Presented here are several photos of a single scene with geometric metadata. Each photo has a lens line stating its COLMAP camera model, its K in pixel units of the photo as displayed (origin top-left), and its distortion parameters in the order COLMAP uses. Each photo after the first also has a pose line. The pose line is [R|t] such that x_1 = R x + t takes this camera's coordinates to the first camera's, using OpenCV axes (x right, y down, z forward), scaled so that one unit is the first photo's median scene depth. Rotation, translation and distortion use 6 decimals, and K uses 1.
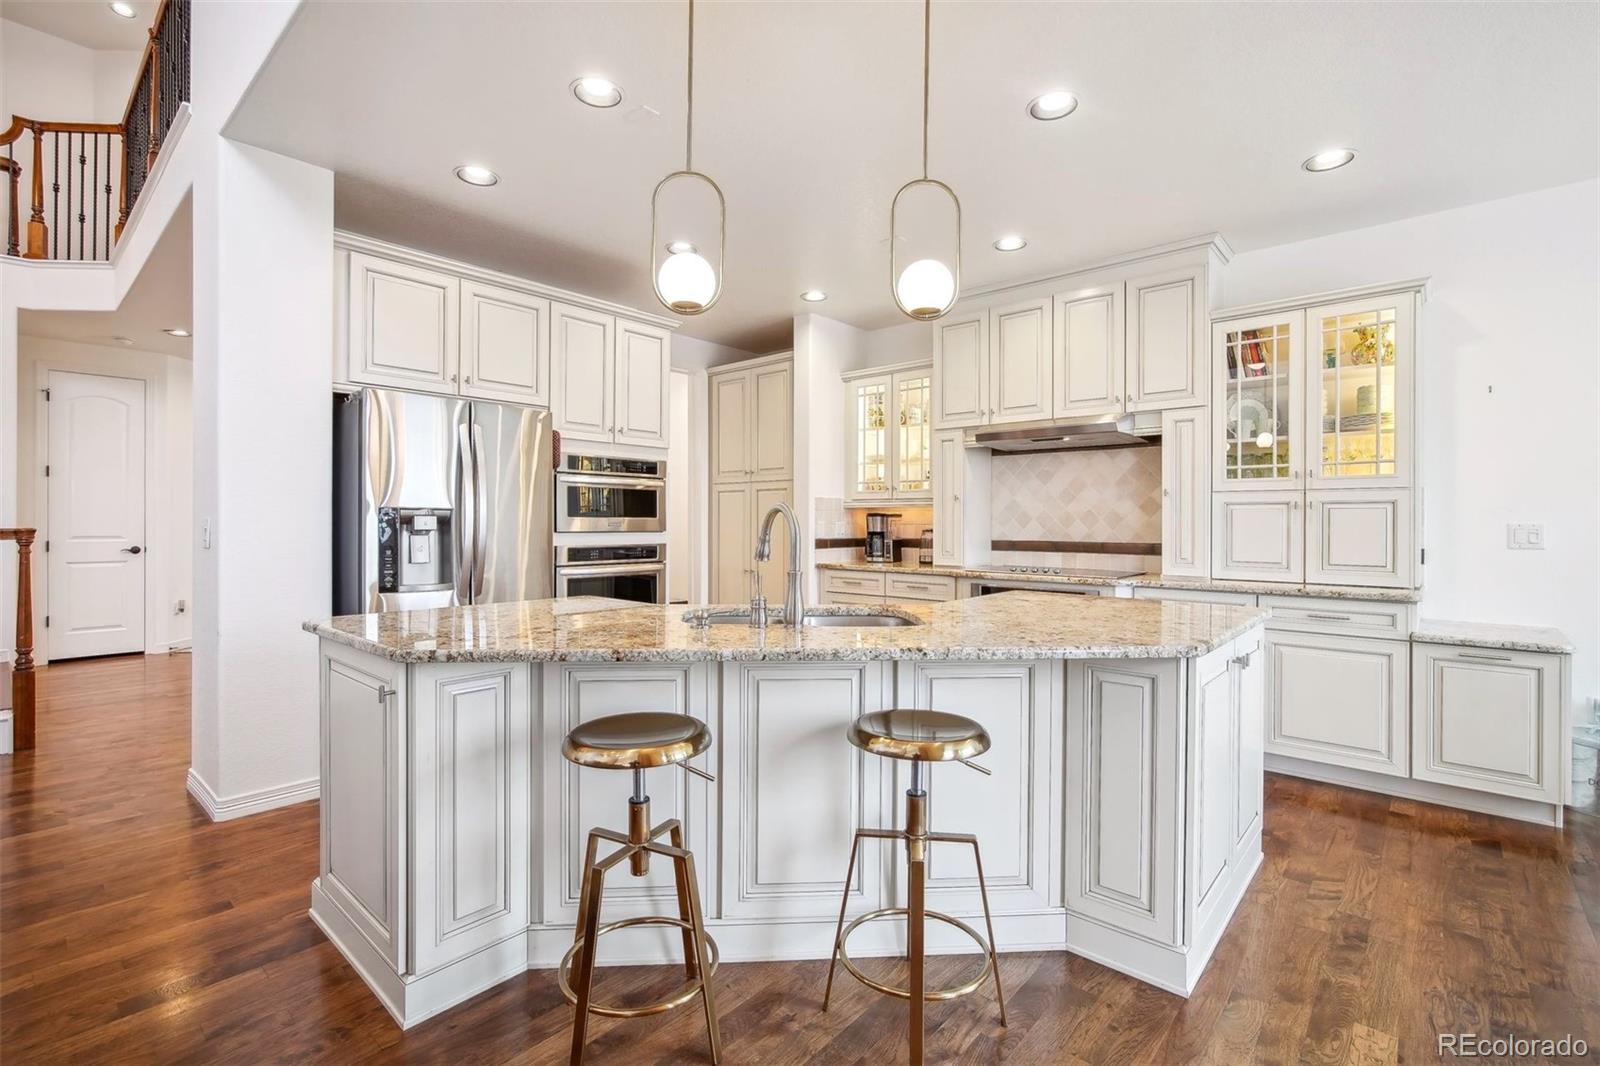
lens RADIAL K [[724.8, 0, 793.3], [0, 724.8, 515.9], [0, 0, 1]] dist [-0.005369, 0.001664]
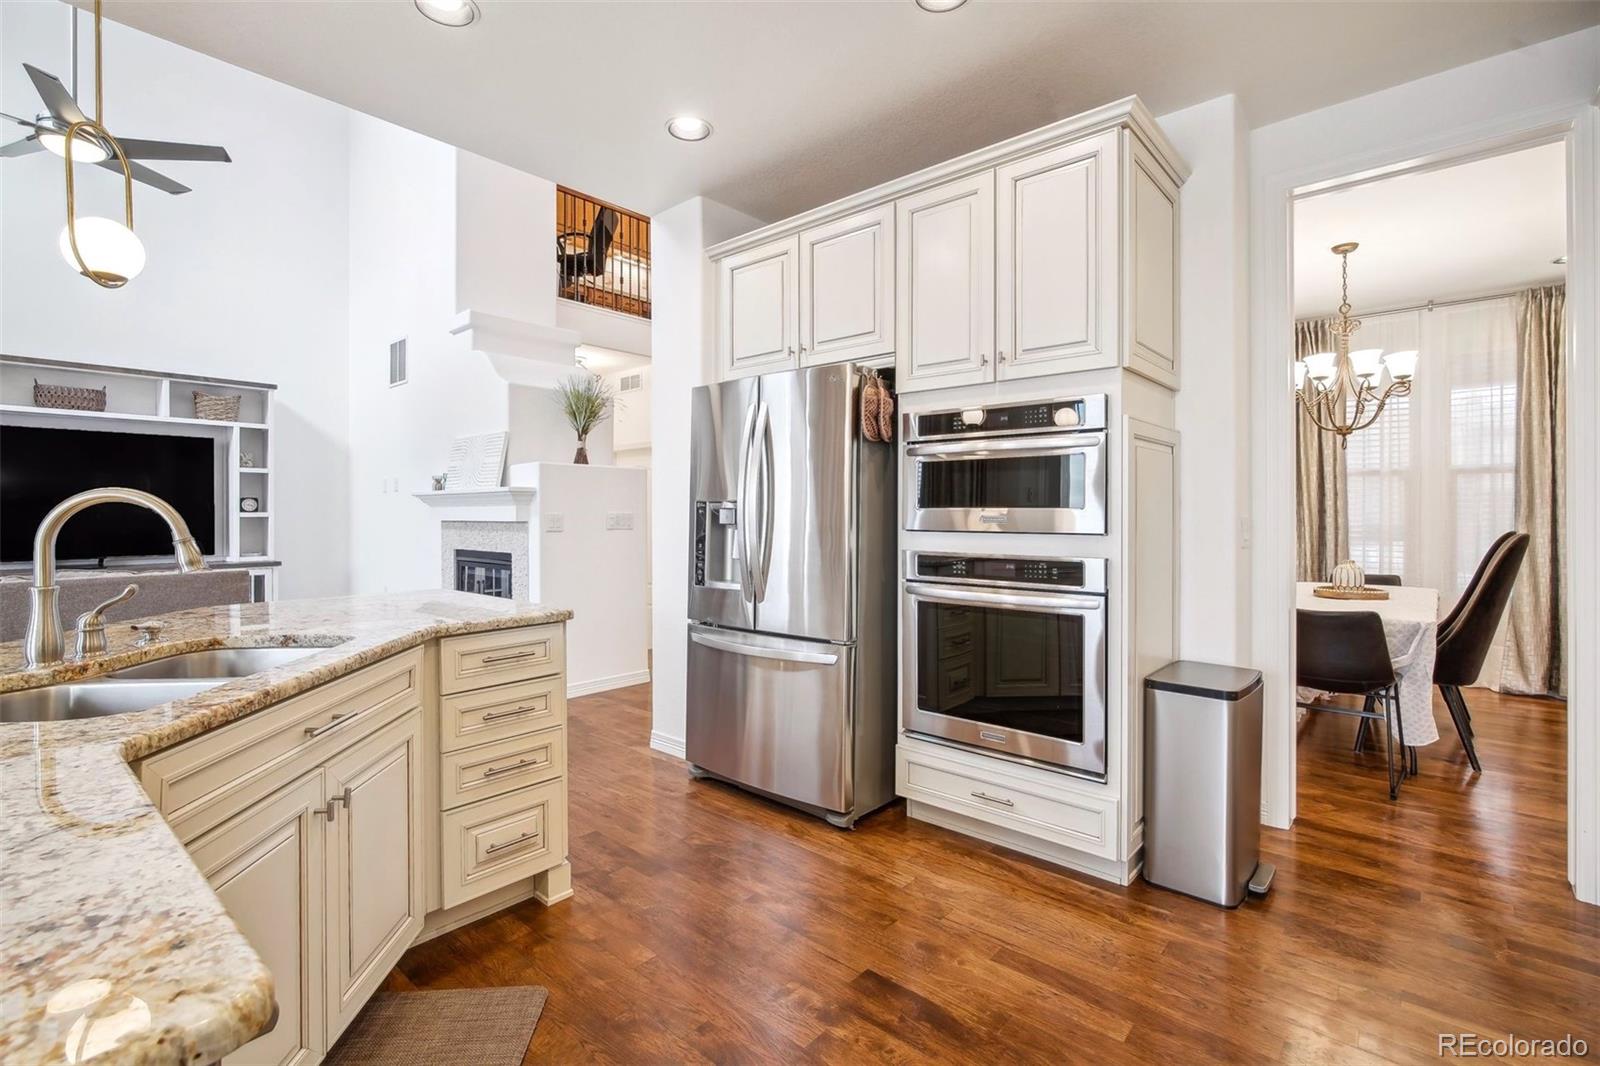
lens RADIAL K [[724.8, 0, 799.2], [0, 724.8, 511.4], [0, 0, 1]] dist [-0.005369, 0.001664]
pose [[0.016180, 0.000209, -0.999869, 0.347477], [0.010579, 0.999944, 0.000380, 0.002634], [0.999813, -0.010584, 0.016177, 0.848892]]
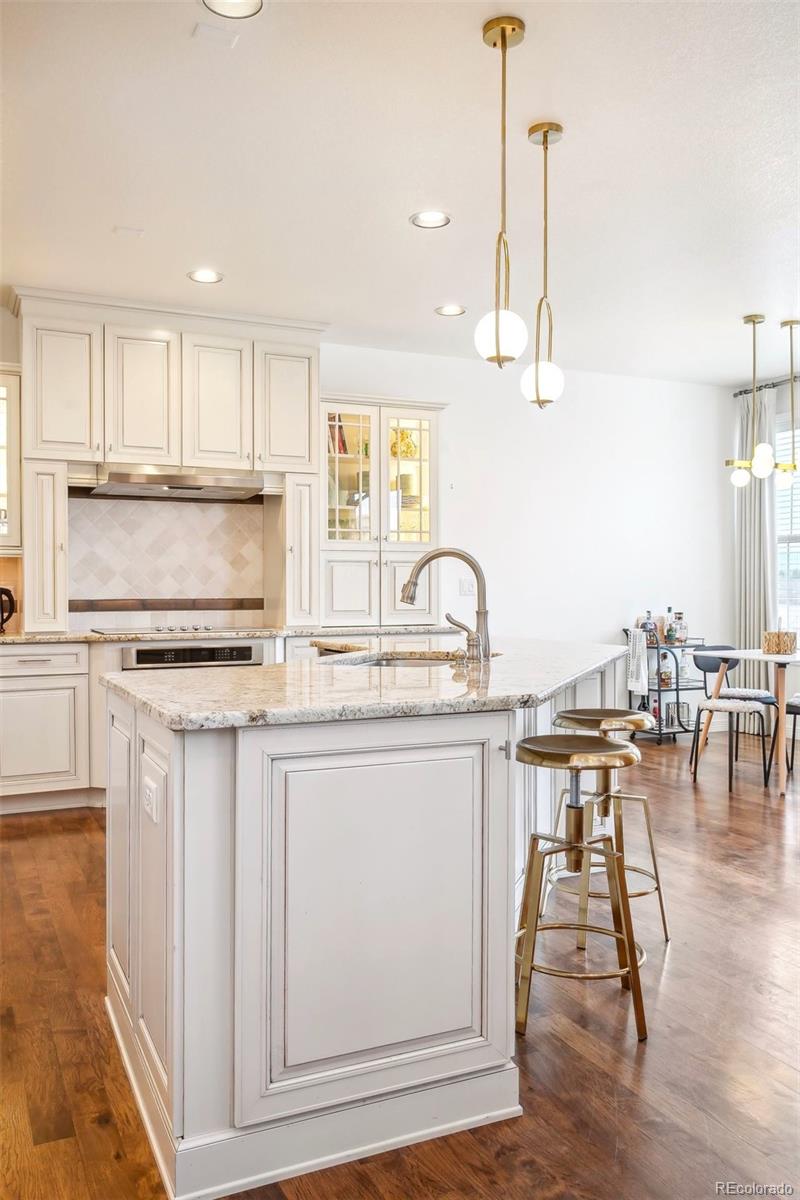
lens RADIAL K [[945.9, 0, 393.7], [0, 945.9, 593.5], [0, 0, 1]] dist [-0.012057, 0.011506]
pose [[0.397707, -0.007364, 0.917483, -0.672632], [-0.000884, 0.999964, 0.008409, 0.020186], [-0.917512, -0.004155, 0.397686, 0.275470]]
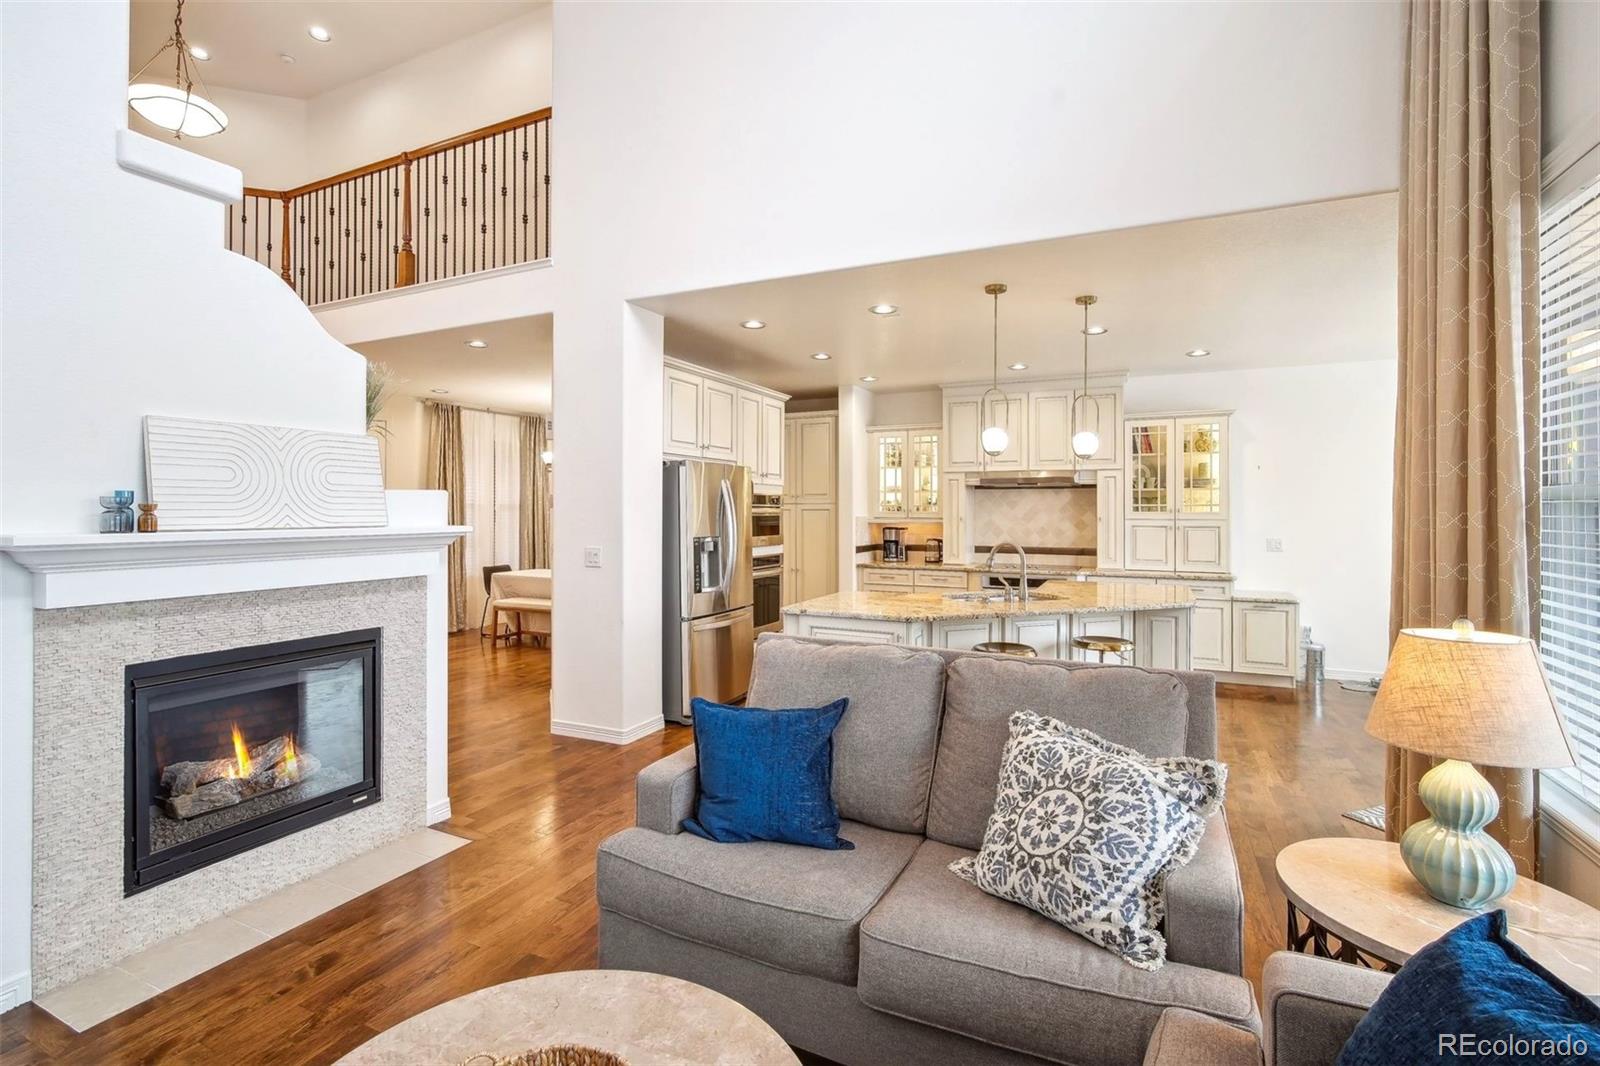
lens RADIAL K [[724.8, 0, 795.2], [0, 724.8, 502.7], [0, 0, 1]] dist [-0.005369, 0.001664]
pose [[0.962569, 0.001713, 0.271031, -0.583876], [-0.000843, 0.999994, -0.003324, -0.059940], [-0.271036, 0.002971, 0.962565, -0.403174]]
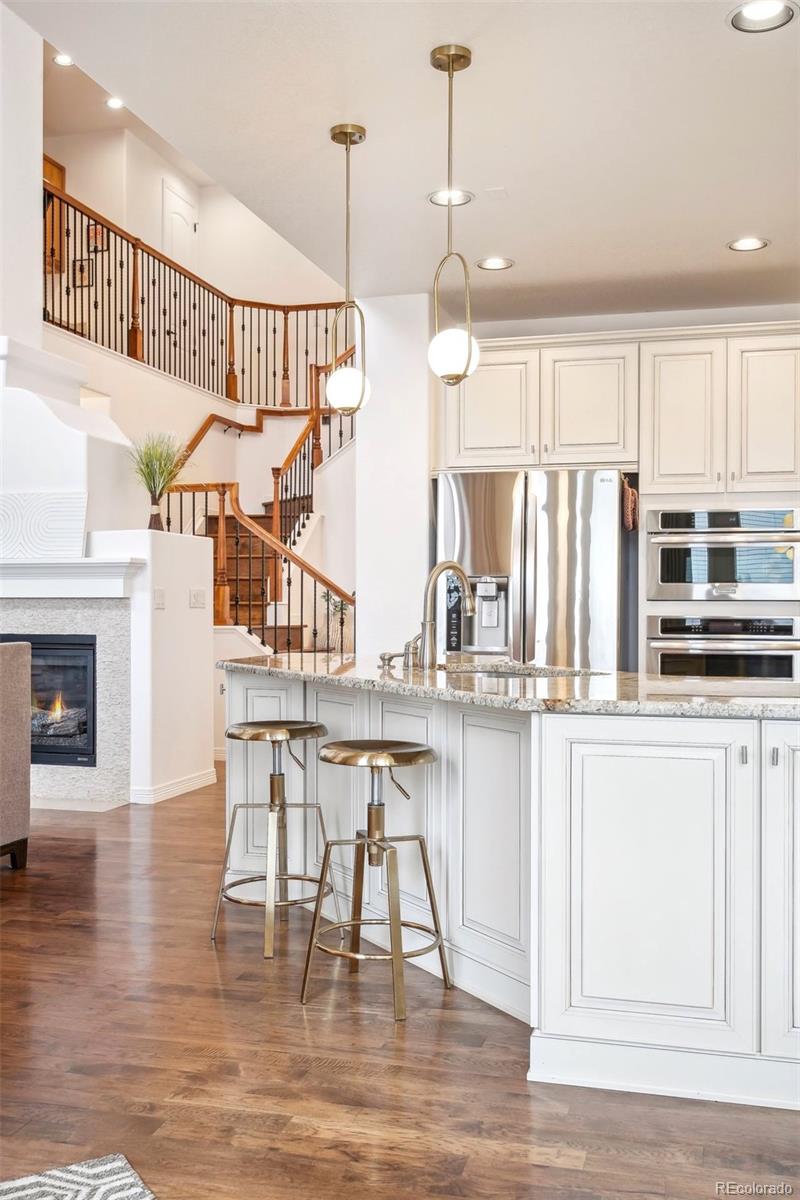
lens RADIAL K [[1169.2, 0, 399.0], [0, 1169.2, 598.8], [0, 0, 1]] dist [0.001654, 0.000000]
pose [[0.451183, -0.001961, -0.892429, 0.786106], [0.006244, 0.999980, 0.000959, 0.016393], [0.892410, -0.006005, 0.451186, 0.071630]]
